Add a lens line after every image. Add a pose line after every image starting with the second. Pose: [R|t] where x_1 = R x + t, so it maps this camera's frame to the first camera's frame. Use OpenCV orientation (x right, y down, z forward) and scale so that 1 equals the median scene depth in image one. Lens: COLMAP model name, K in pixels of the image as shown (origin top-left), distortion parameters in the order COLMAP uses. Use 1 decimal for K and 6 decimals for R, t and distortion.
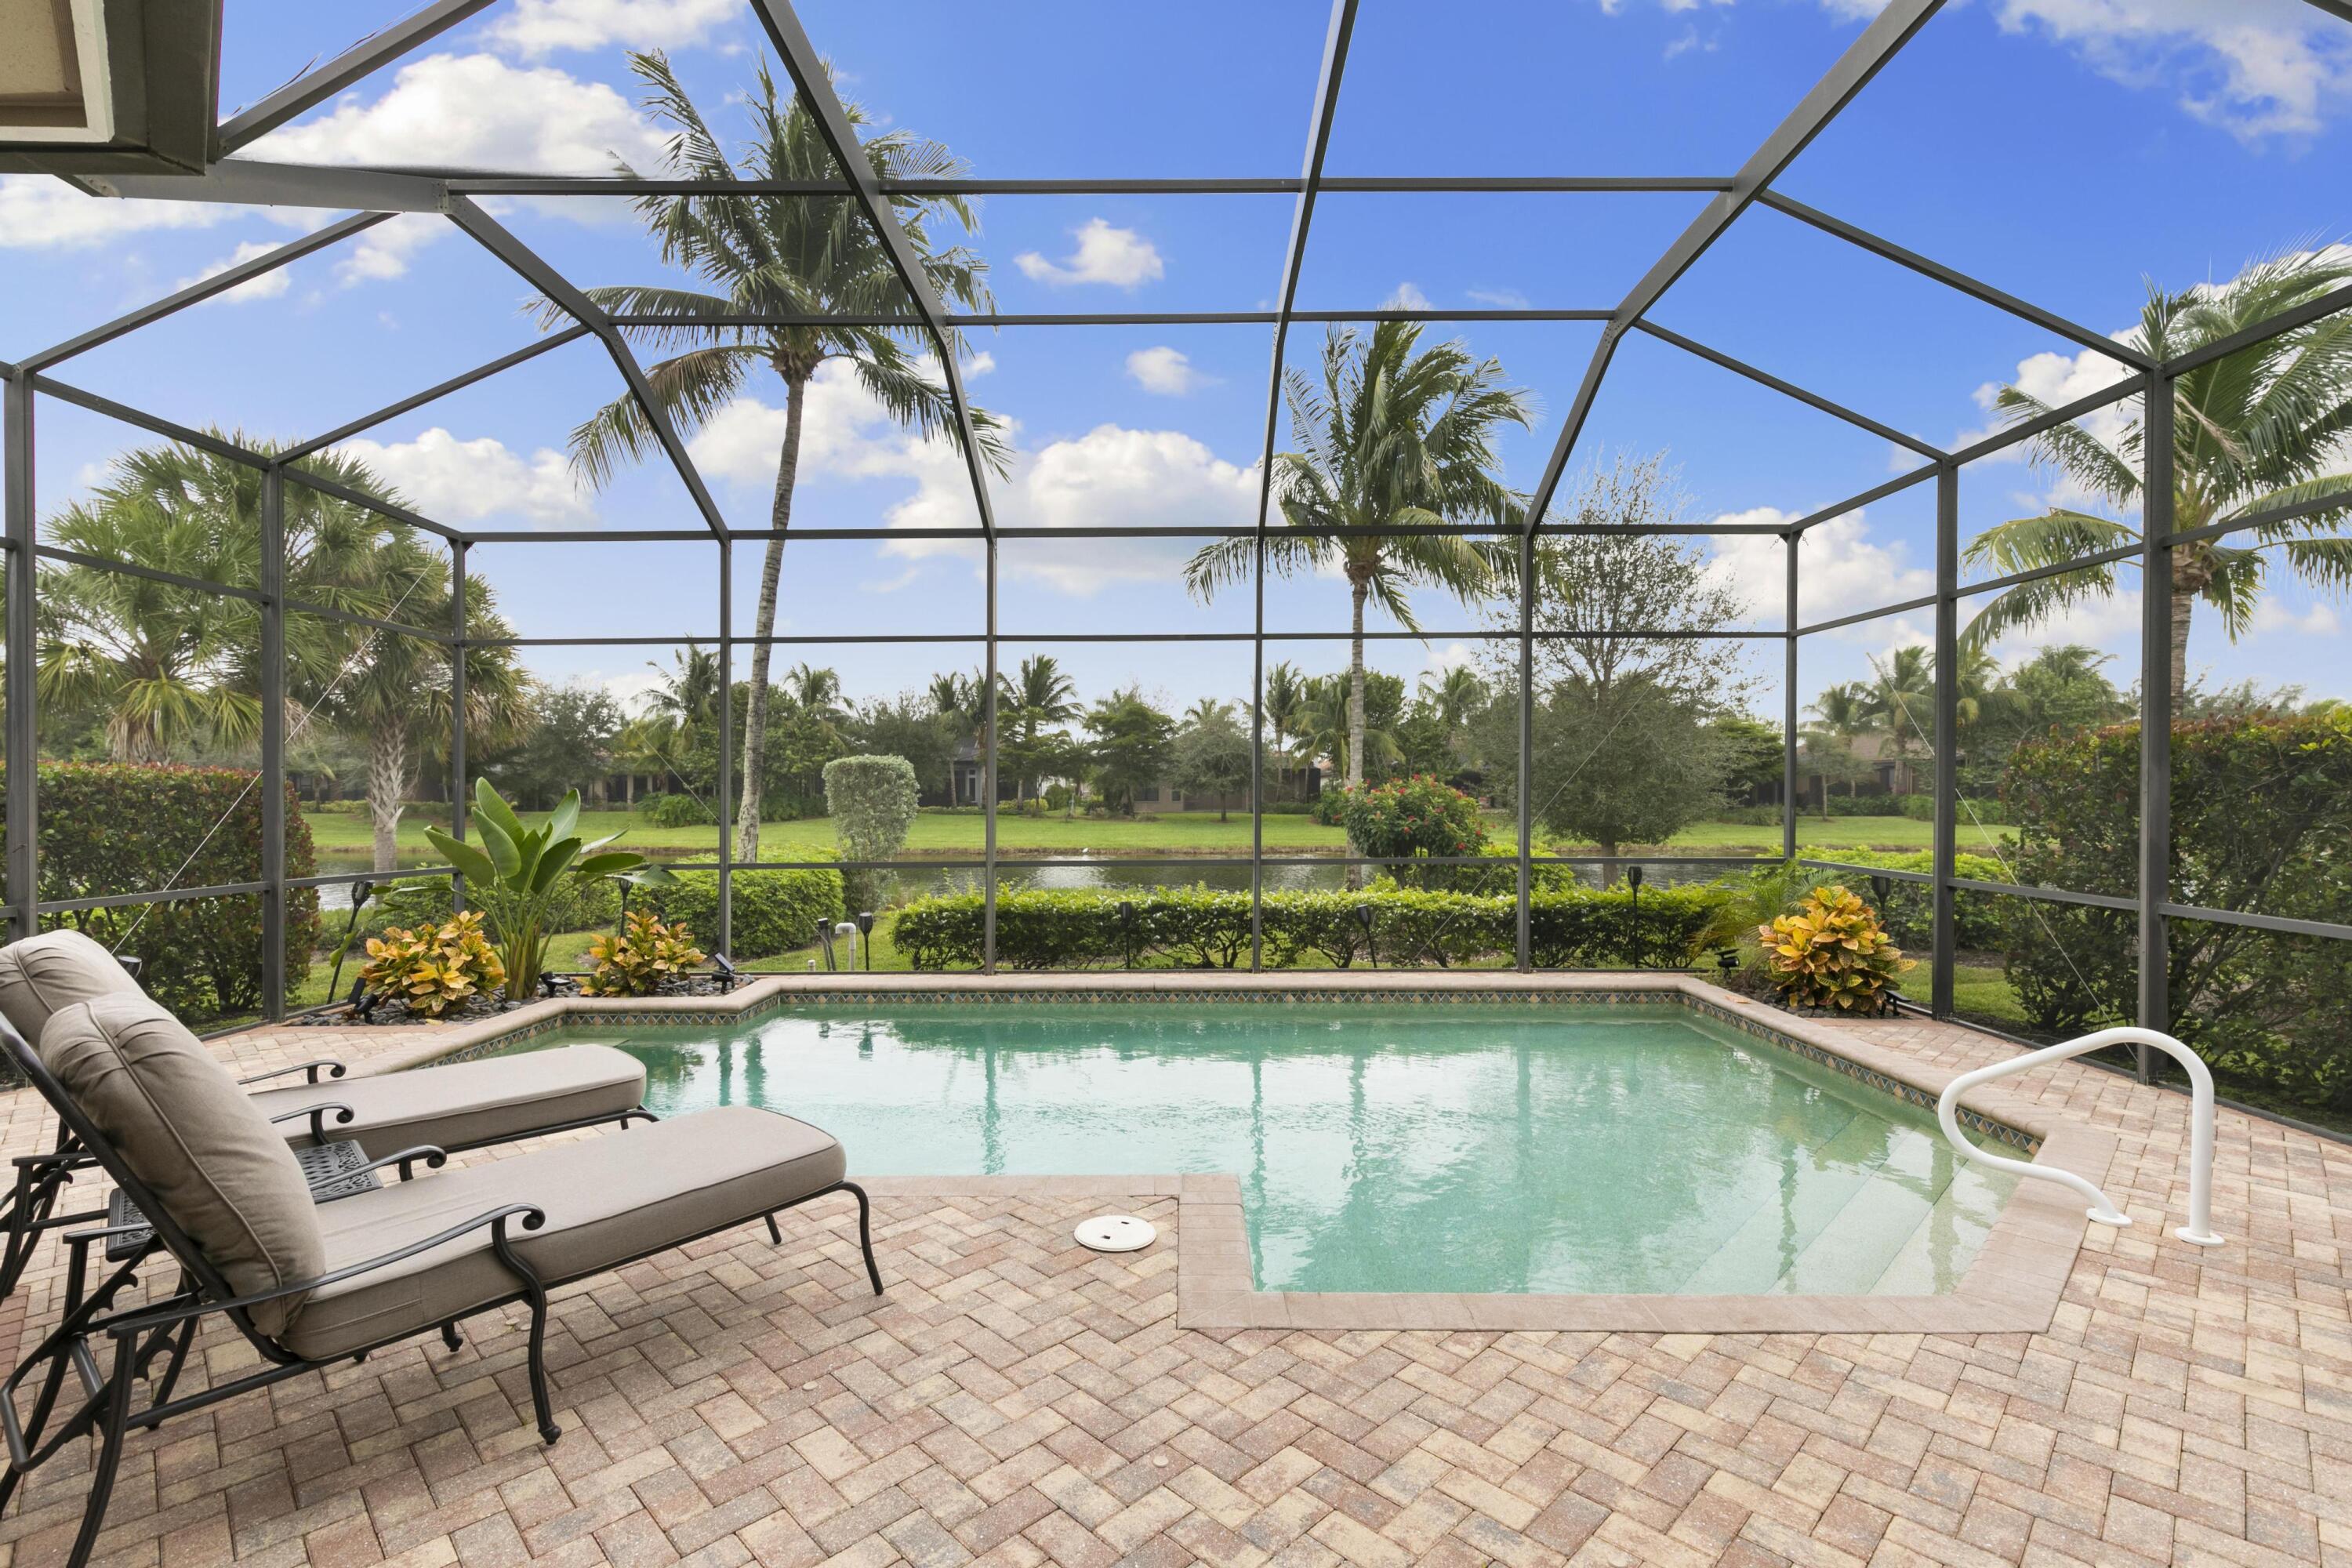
lens RADIAL K [[1049.2, 0, 1174.8], [0, 1049.2, 793.3], [0, 0, 1]] dist [0.001830, 0.000565]
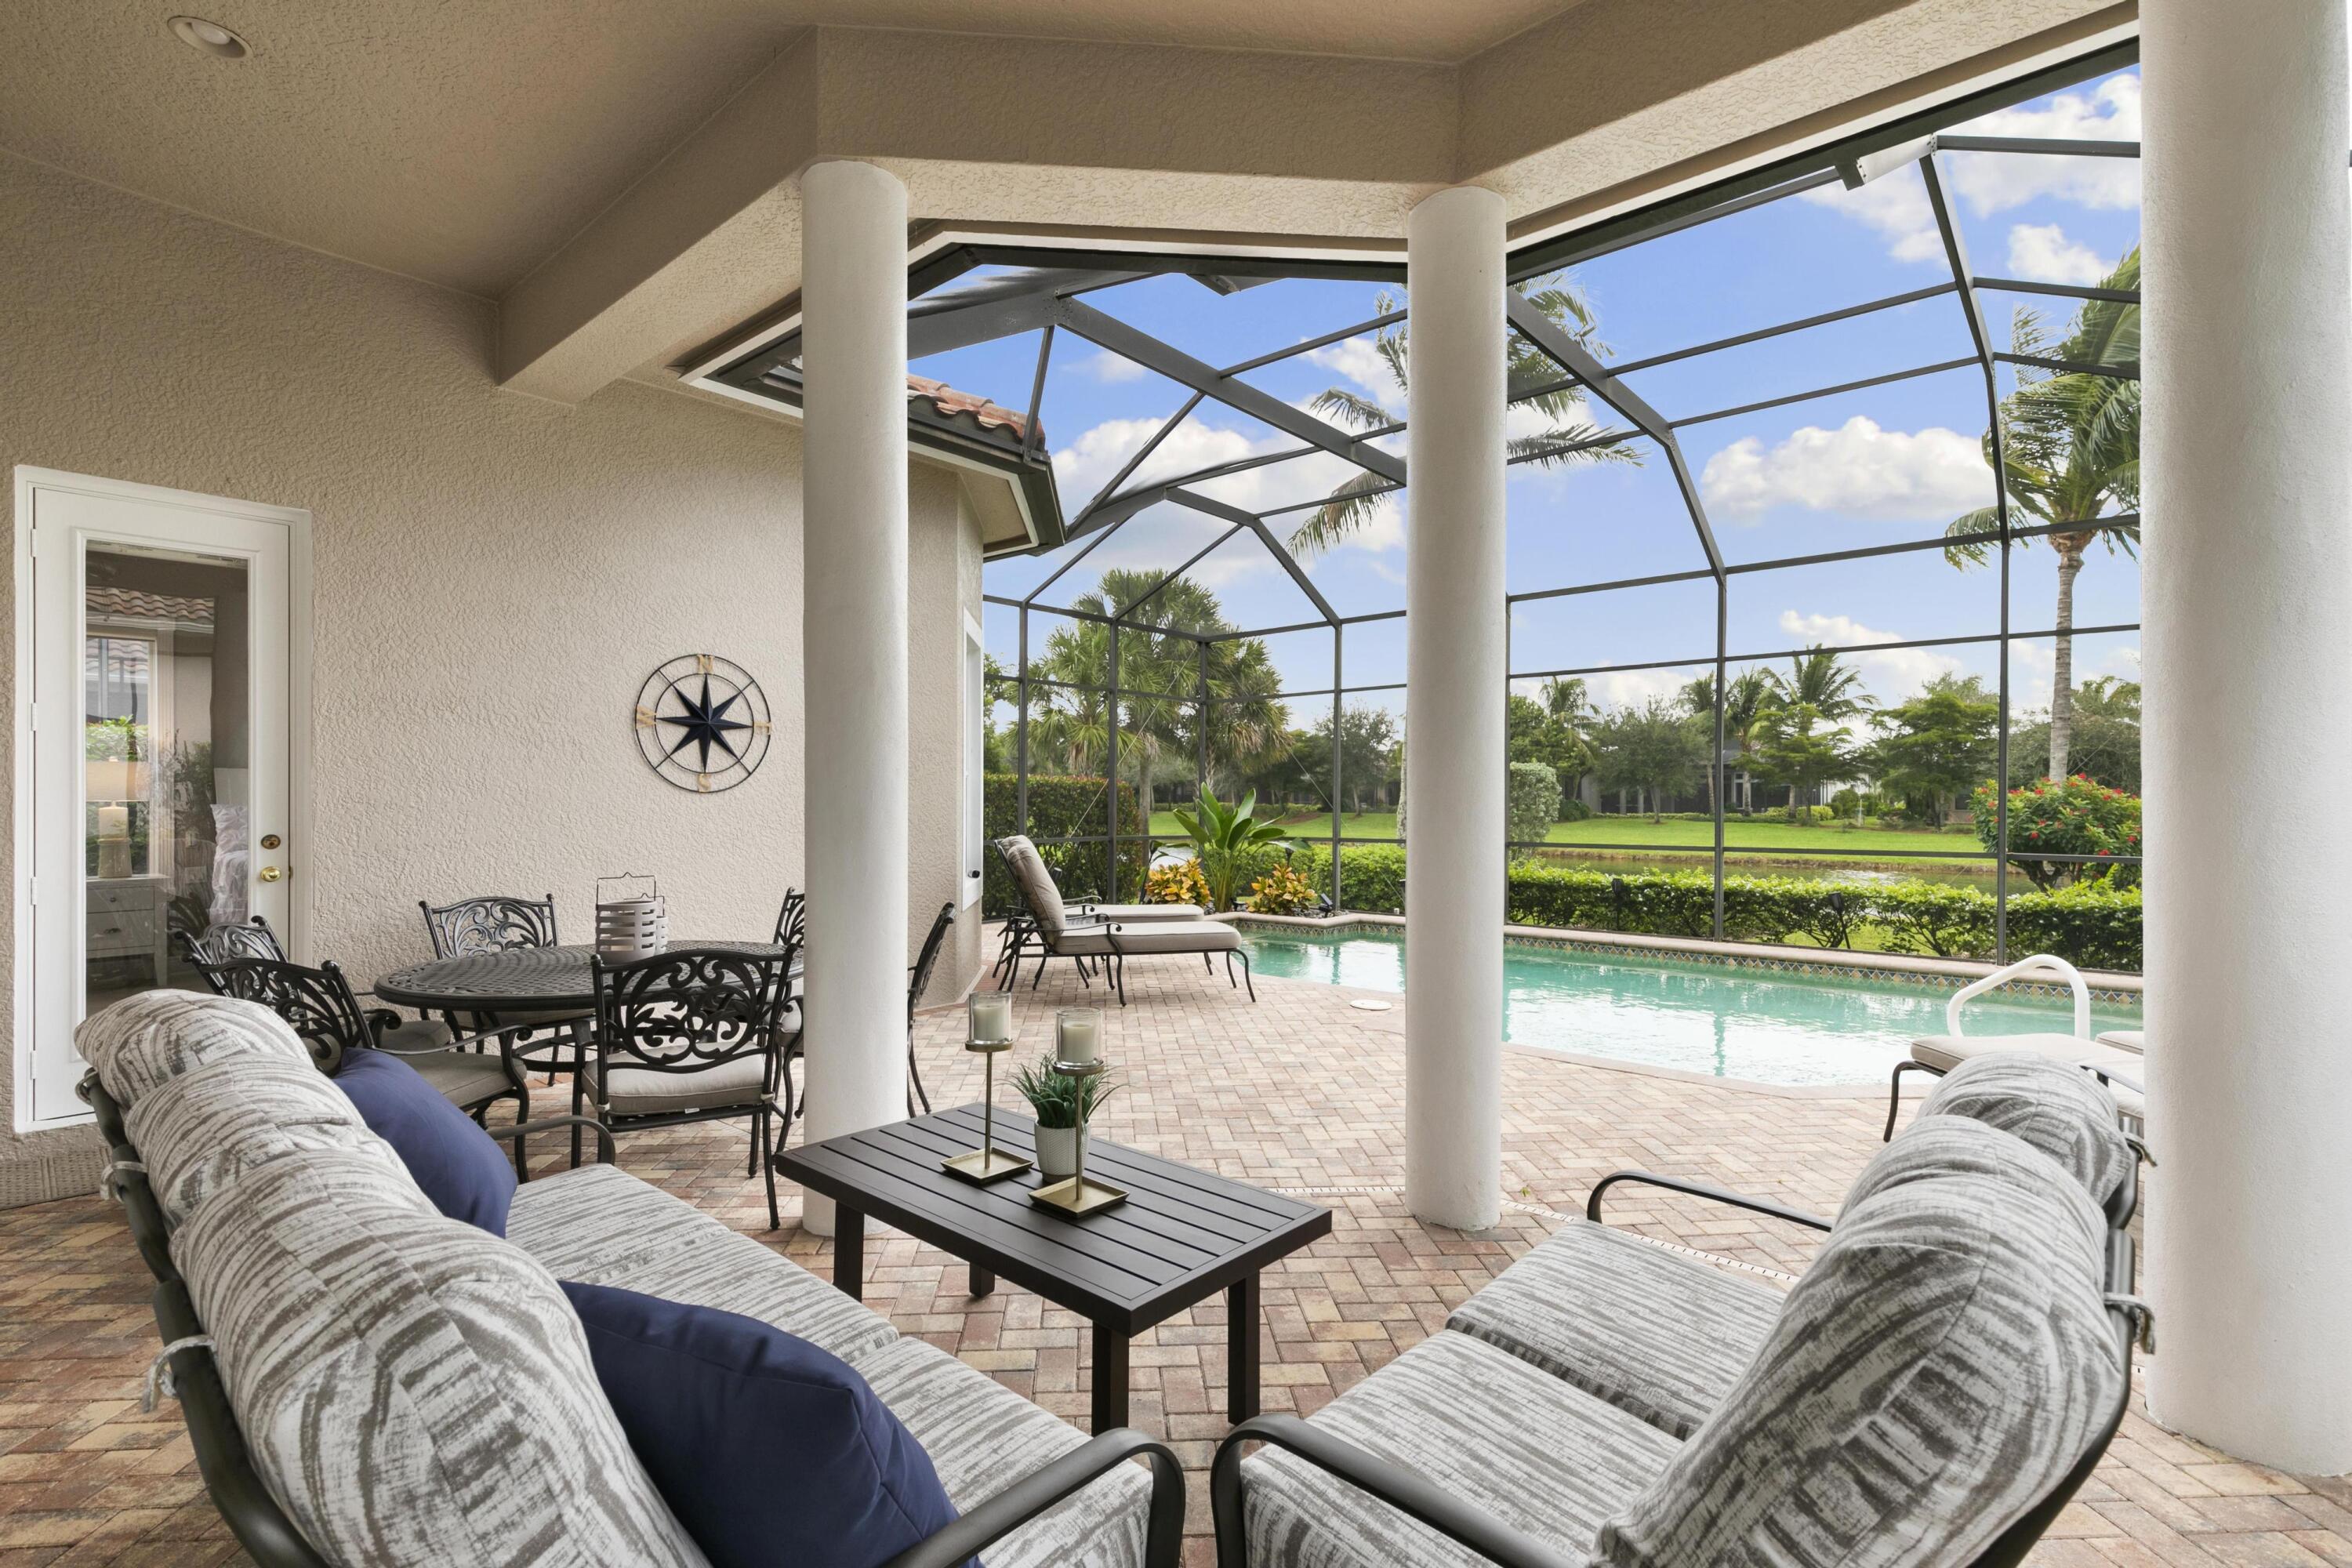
lens RADIAL K [[1049.2, 0, 1174.8], [0, 1049.2, 793.3], [0, 0, 1]] dist [0.001830, 0.000565]
pose [[0.758931, 0.000123, -0.651172, 0.171118], [-0.004042, 0.999982, -0.004523, 0.004433], [0.651159, 0.006064, 0.758917, -0.137655]]
